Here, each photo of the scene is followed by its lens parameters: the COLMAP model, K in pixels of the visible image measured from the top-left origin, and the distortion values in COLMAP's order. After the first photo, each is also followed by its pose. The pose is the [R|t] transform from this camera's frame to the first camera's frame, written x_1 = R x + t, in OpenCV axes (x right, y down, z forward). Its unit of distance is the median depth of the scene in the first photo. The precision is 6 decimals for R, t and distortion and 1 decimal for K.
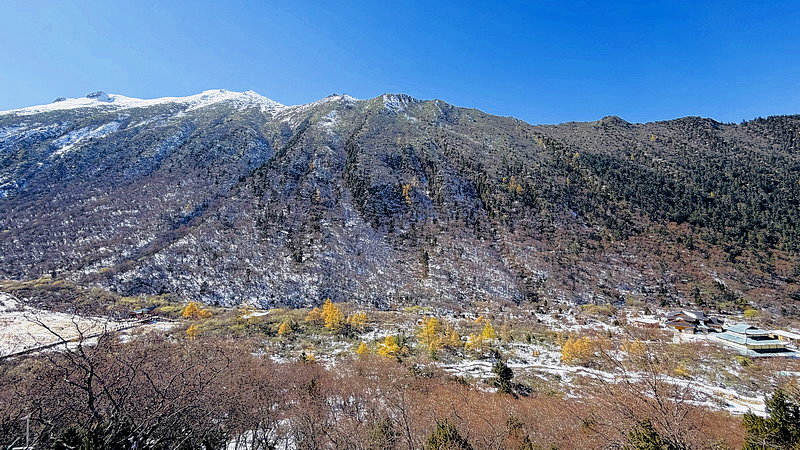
lens RADIAL K [[315.7, 0, 399.8], [0, 315.7, 225.3], [0, 0, 1]] dist [-0.006583, 0.001484]
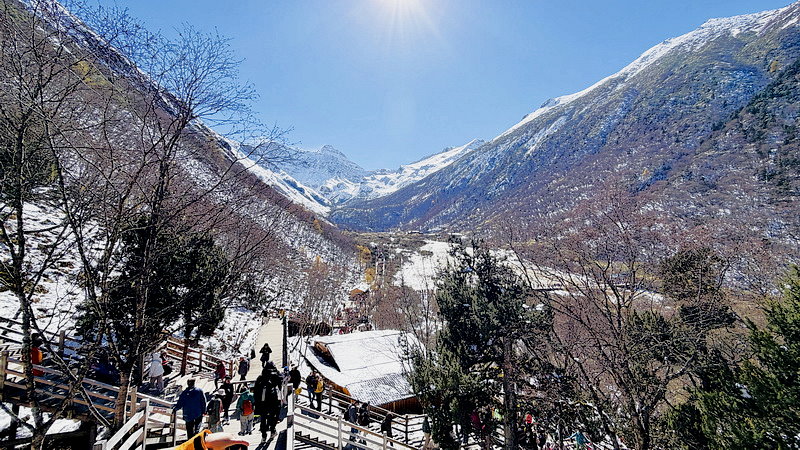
lens RADIAL K [[315.7, 0, 397.0], [0, 315.7, 228.0], [0, 0, 1]] dist [-0.006583, 0.001484]
pose [[0.342692, -0.007925, -0.939414, -0.101299], [0.058358, 0.998213, 0.012867, 0.046549], [0.937634, -0.059231, 0.342542, 0.056782]]
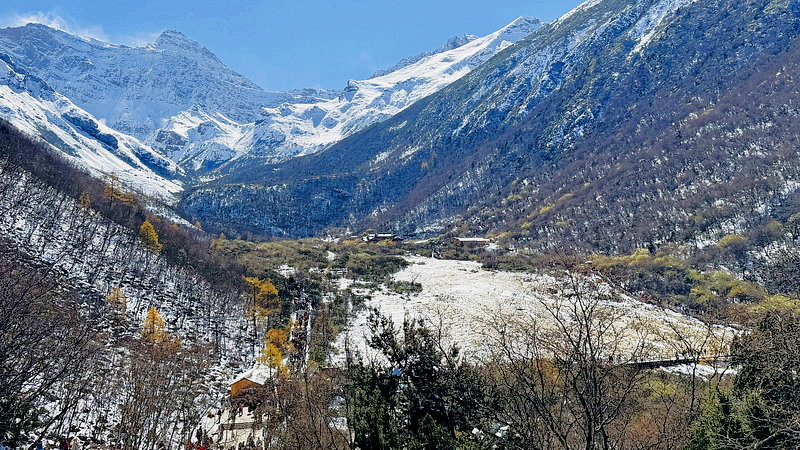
lens RADIAL K [[733.1, 0, 405.2], [0, 733.1, 226.3], [0, 0, 1]] dist [0.071217, 0.000000]
pose [[0.418678, -0.015634, -0.908000, -0.081601], [0.081764, 0.996440, 0.020545, 0.040522], [0.904446, -0.082844, 0.418466, 0.055829]]
